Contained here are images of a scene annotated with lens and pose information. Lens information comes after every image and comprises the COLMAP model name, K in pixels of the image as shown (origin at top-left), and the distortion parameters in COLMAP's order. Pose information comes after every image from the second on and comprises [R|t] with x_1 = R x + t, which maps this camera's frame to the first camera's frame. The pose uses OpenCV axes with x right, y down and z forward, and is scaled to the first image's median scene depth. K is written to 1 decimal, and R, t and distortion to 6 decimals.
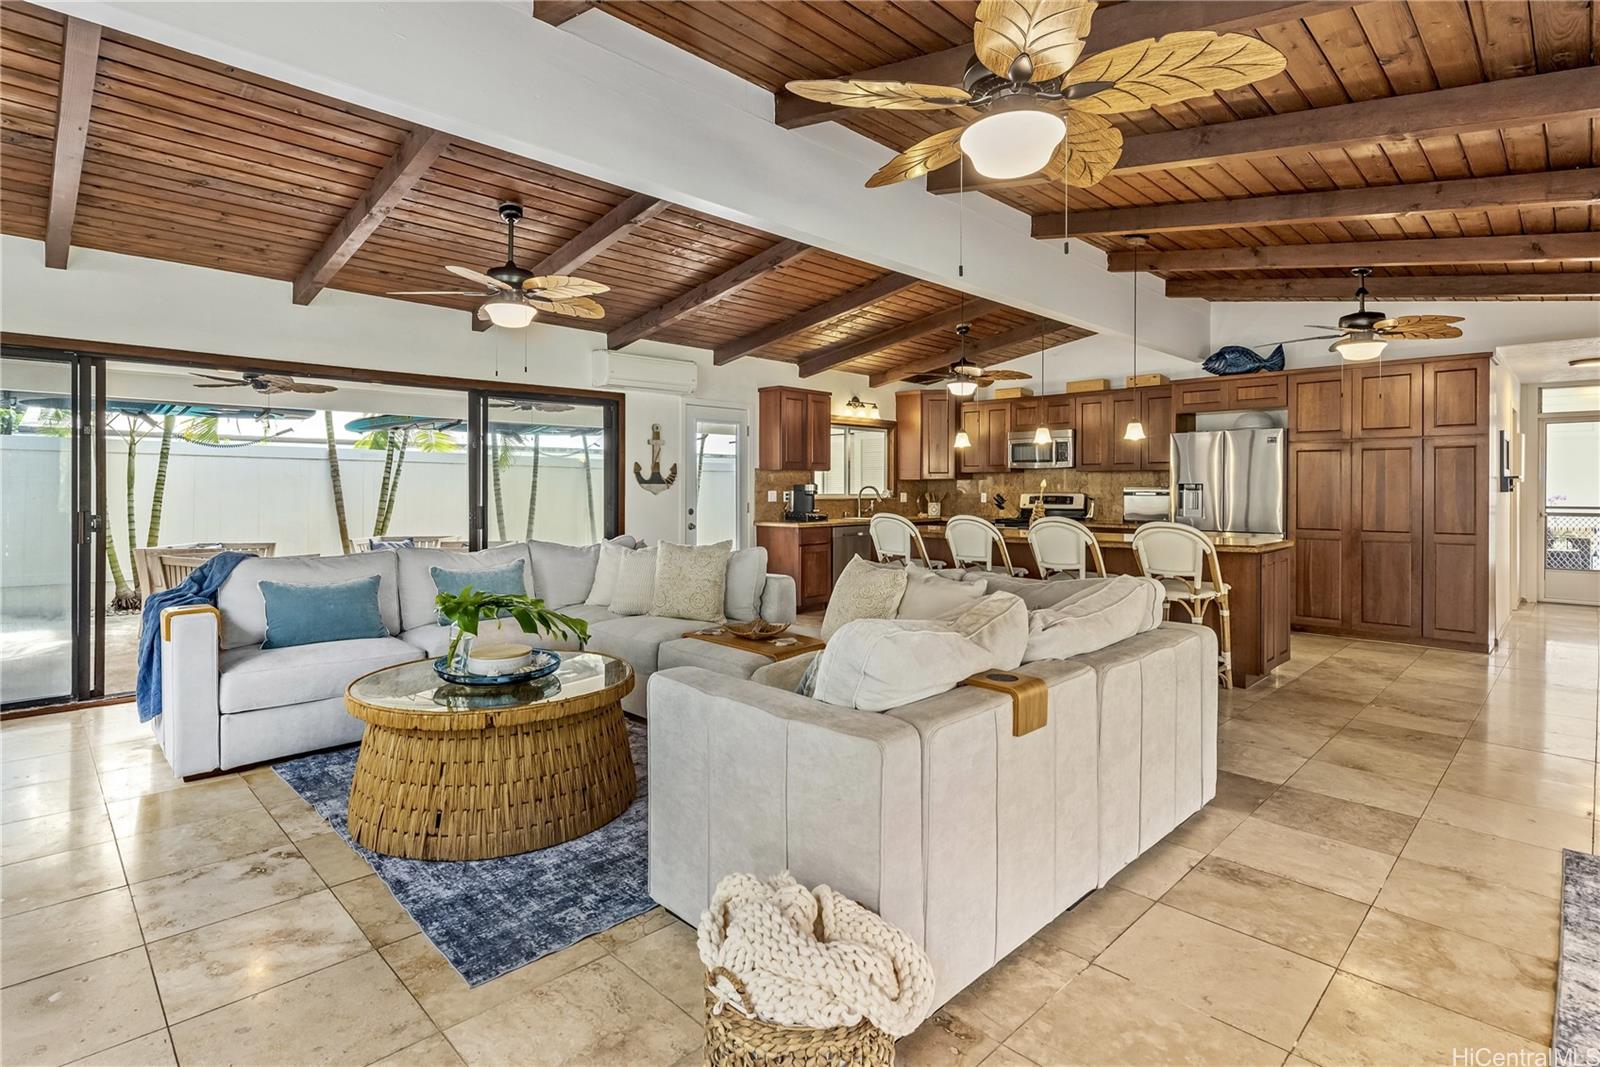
lens RADIAL K [[788.2, 0, 761.5], [0, 788.2, 477.3], [0, 0, 1]] dist [-0.024939, 0.002912]
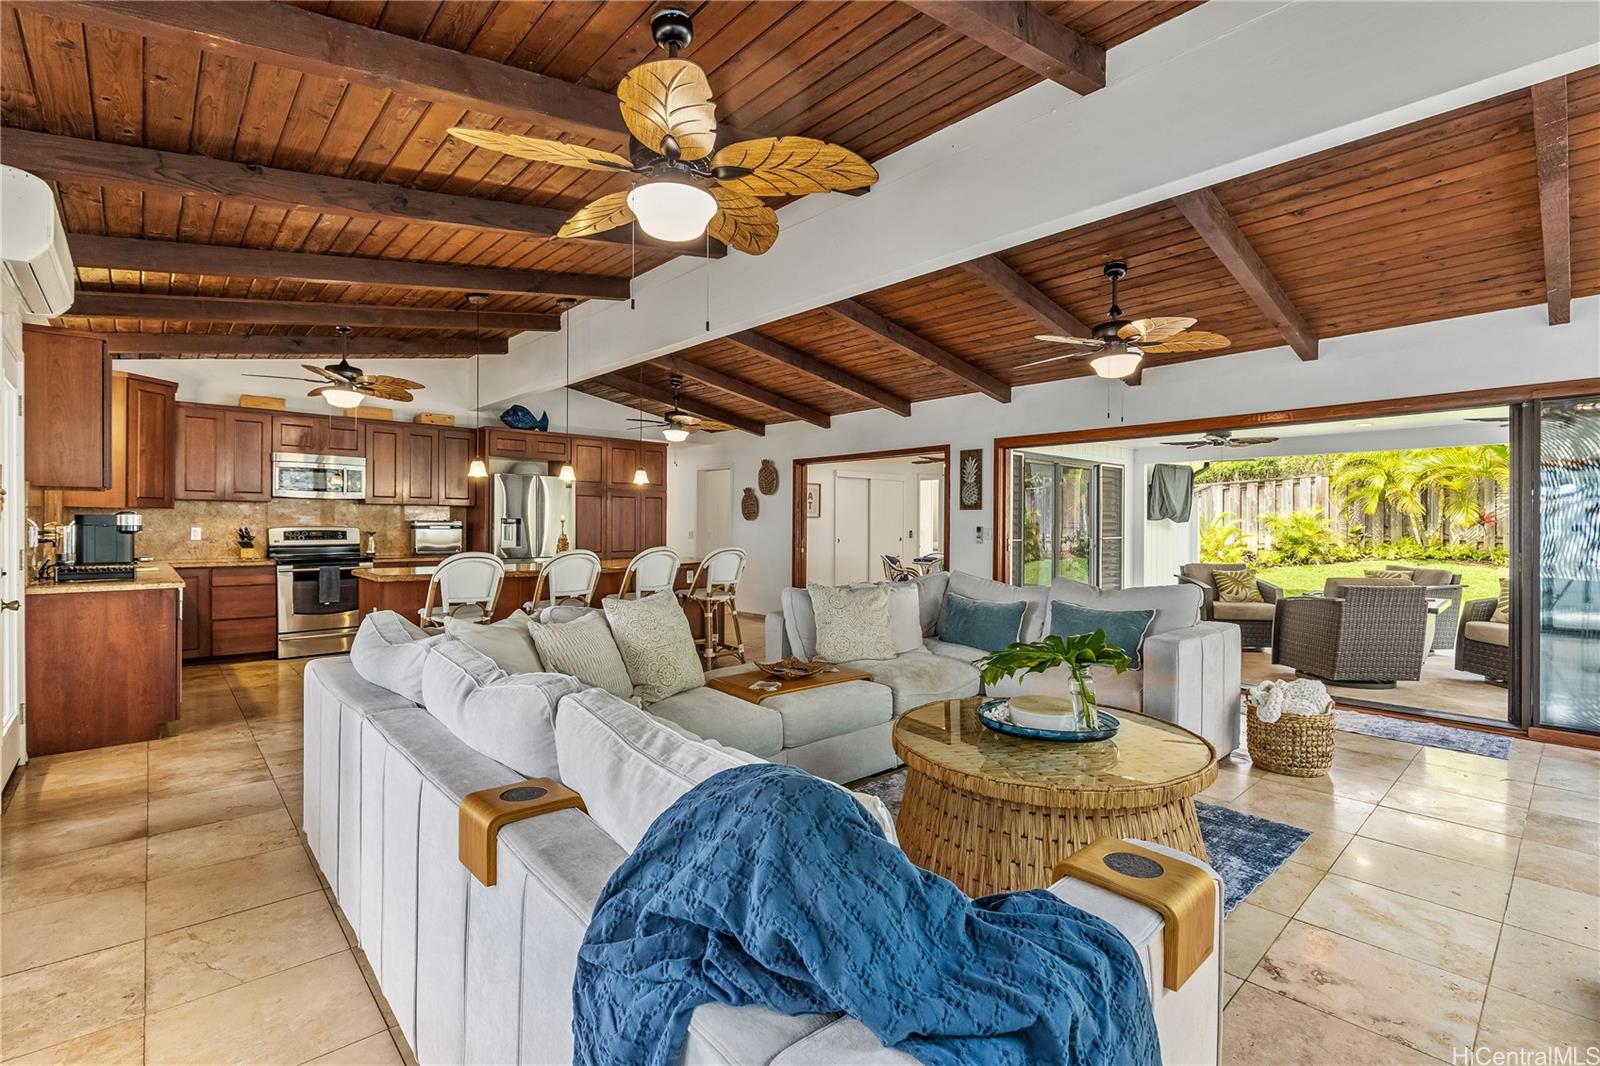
lens RADIAL K [[726.4, 0, 806.4], [0, 726.4, 526.4], [0, 0, 1]] dist [0.002758, 0.000134]
pose [[0.010574, -0.007375, 0.999917, -0.561225], [-0.019753, 0.999776, 0.007583, 0.003927], [-0.999749, -0.019832, 0.010425, 0.603839]]
